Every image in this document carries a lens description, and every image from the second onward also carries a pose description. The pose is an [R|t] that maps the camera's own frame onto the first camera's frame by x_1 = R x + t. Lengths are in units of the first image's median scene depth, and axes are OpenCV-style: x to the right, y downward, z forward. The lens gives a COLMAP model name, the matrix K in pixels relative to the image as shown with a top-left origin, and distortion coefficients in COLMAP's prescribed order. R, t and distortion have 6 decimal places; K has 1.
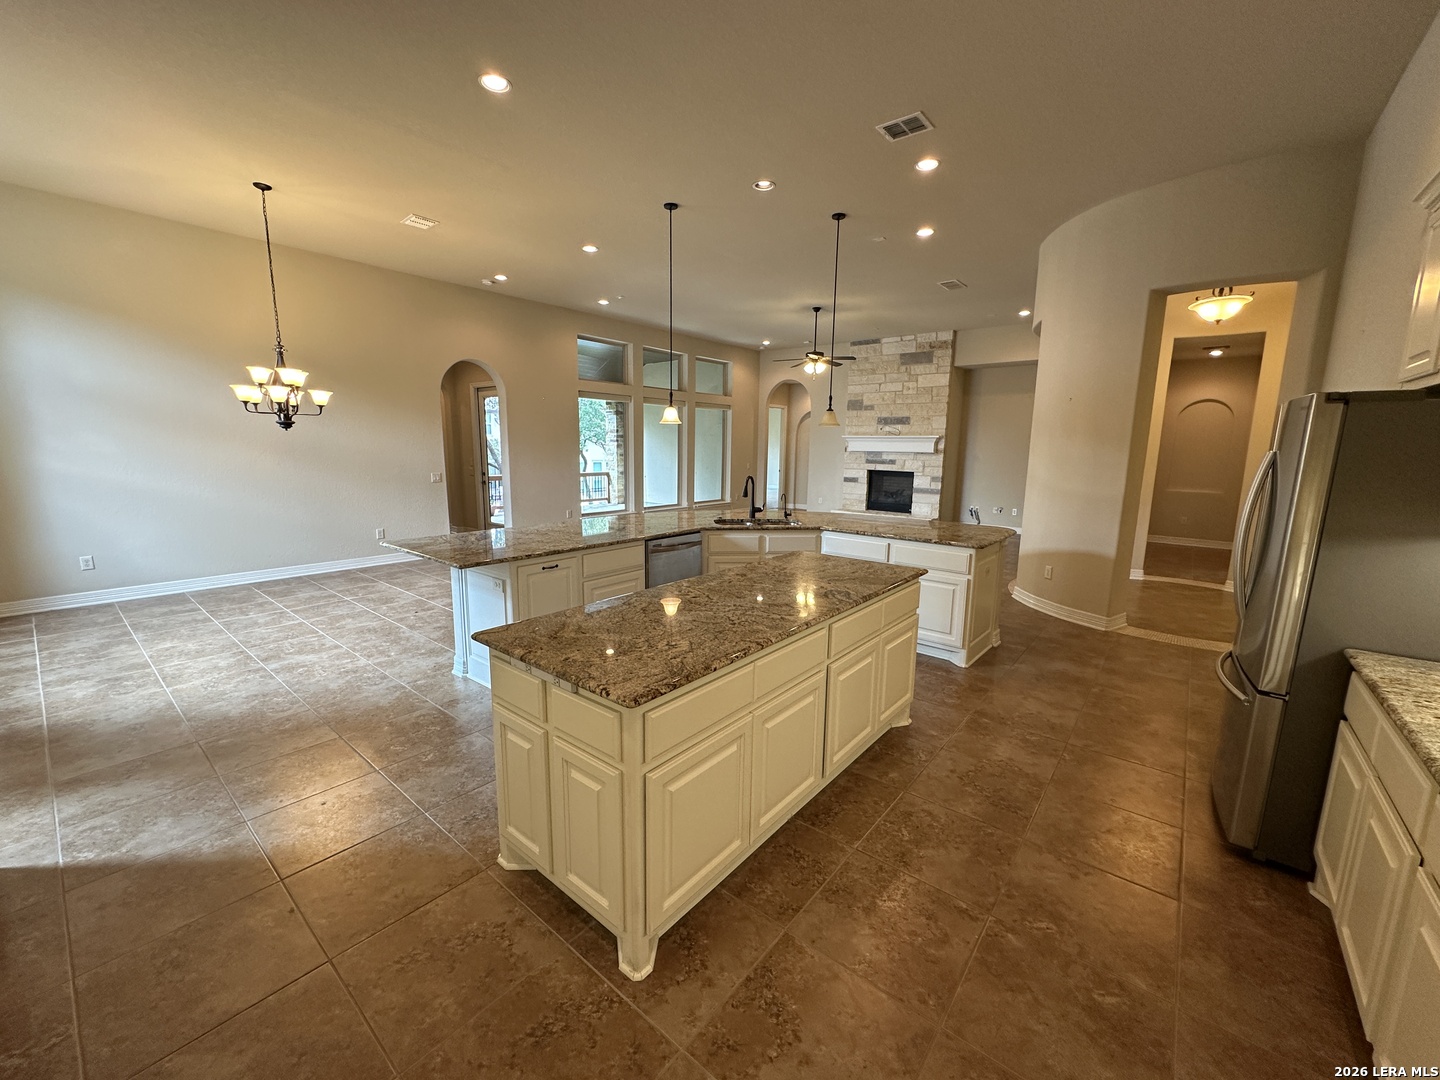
lens RADIAL K [[574.0, 0, 718.8], [0, 574.0, 536.5], [0, 0, 1]] dist [-0.000427, -0.000152]
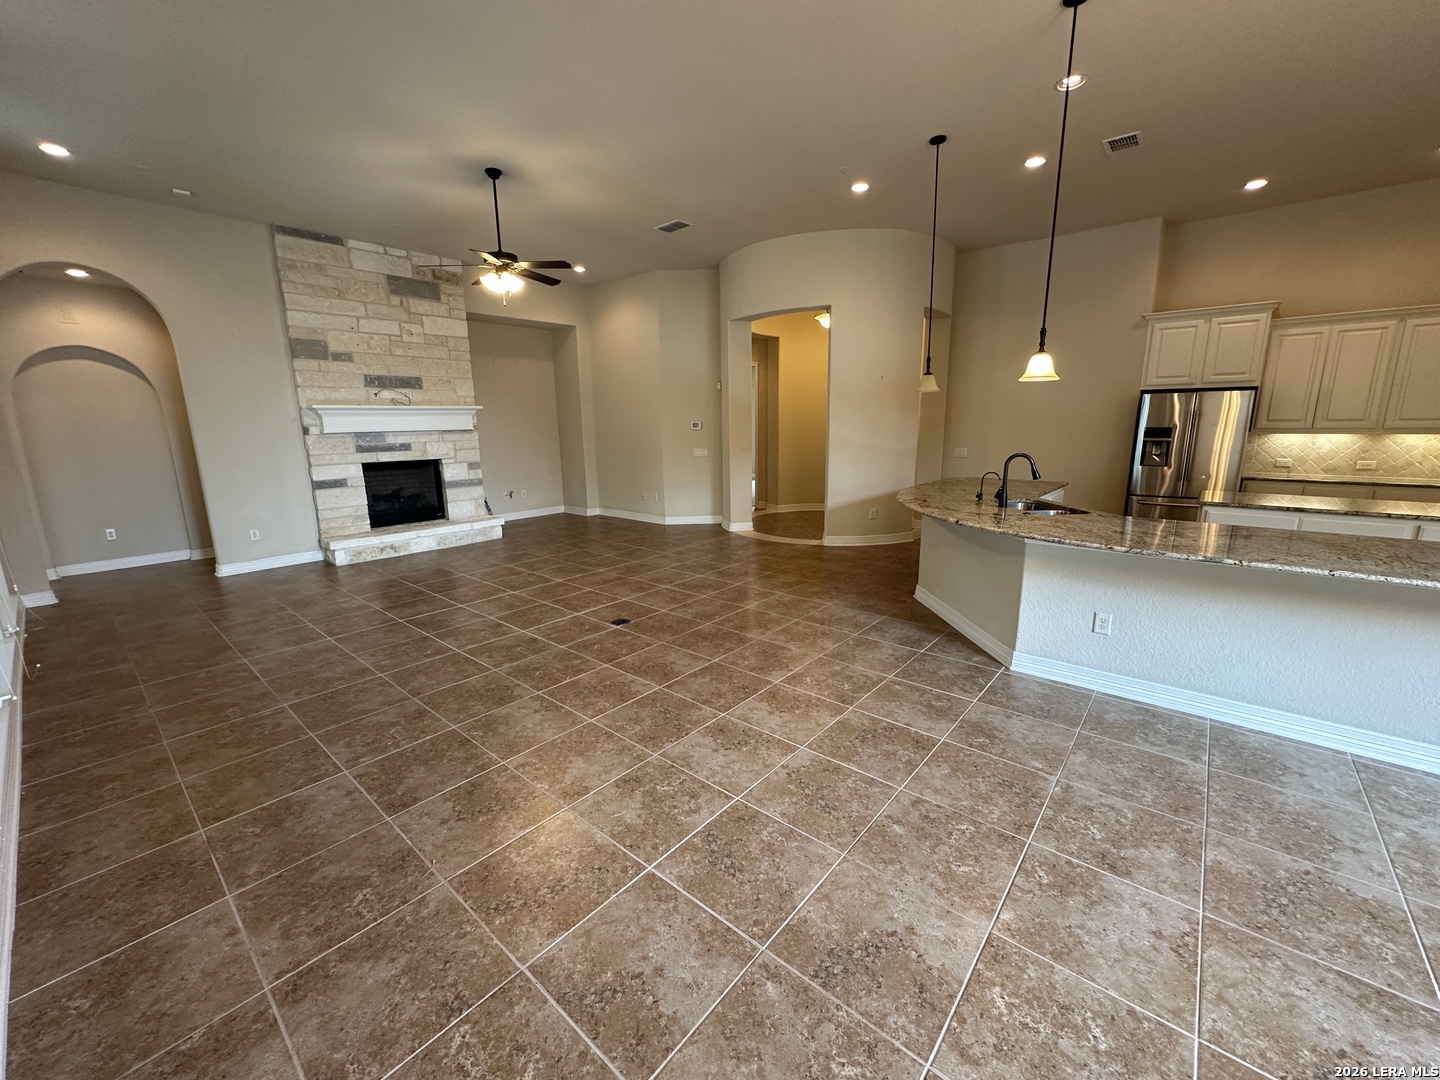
lens RADIAL K [[574.0, 0, 719.9], [0, 574.0, 537.8], [0, 0, 1]] dist [-0.000427, -0.000152]
pose [[0.016462, -0.215964, 0.976262, -0.362131], [0.172460, 0.962374, 0.209984, -0.111221], [-0.984879, 0.164910, 0.053088, 0.665549]]
